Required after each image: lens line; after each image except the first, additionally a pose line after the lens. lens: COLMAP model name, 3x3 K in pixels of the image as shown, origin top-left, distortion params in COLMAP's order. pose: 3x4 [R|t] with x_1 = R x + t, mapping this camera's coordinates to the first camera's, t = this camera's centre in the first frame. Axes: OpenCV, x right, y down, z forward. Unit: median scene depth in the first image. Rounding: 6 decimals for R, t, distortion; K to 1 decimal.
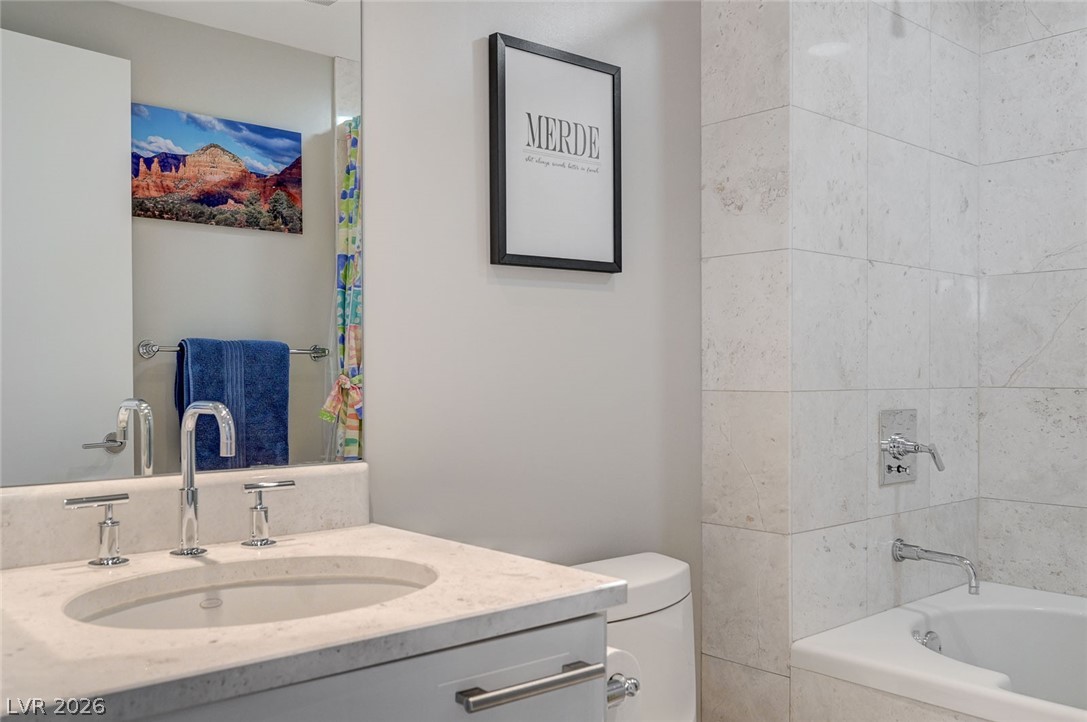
lens RADIAL K [[962.1, 0, 545.8], [0, 962.1, 365.9], [0, 0, 1]] dist [0.008032, 0.004331]
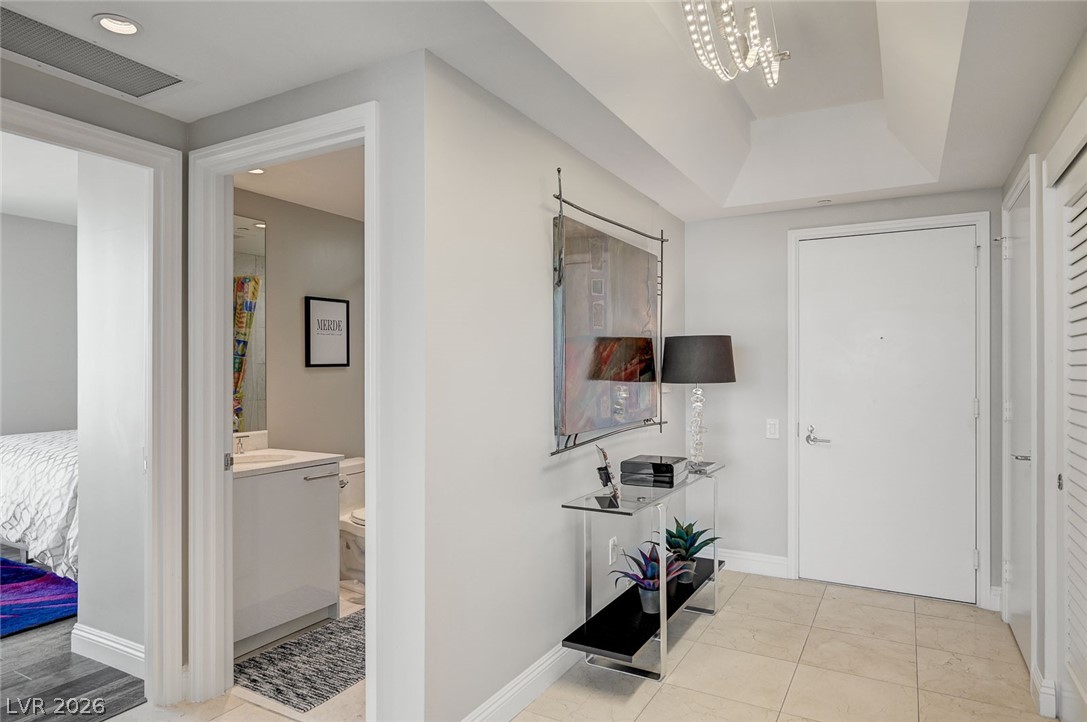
lens RADIAL K [[636.7, 0, 551.1], [0, 636.7, 370.2], [0, 0, 1]] dist [-0.004509, 0.000284]
pose [[0.942283, -0.002352, 0.334810, 0.003169], [0.001108, 0.999992, 0.003905, -0.088083], [-0.334817, -0.003309, 0.942277, -1.068003]]
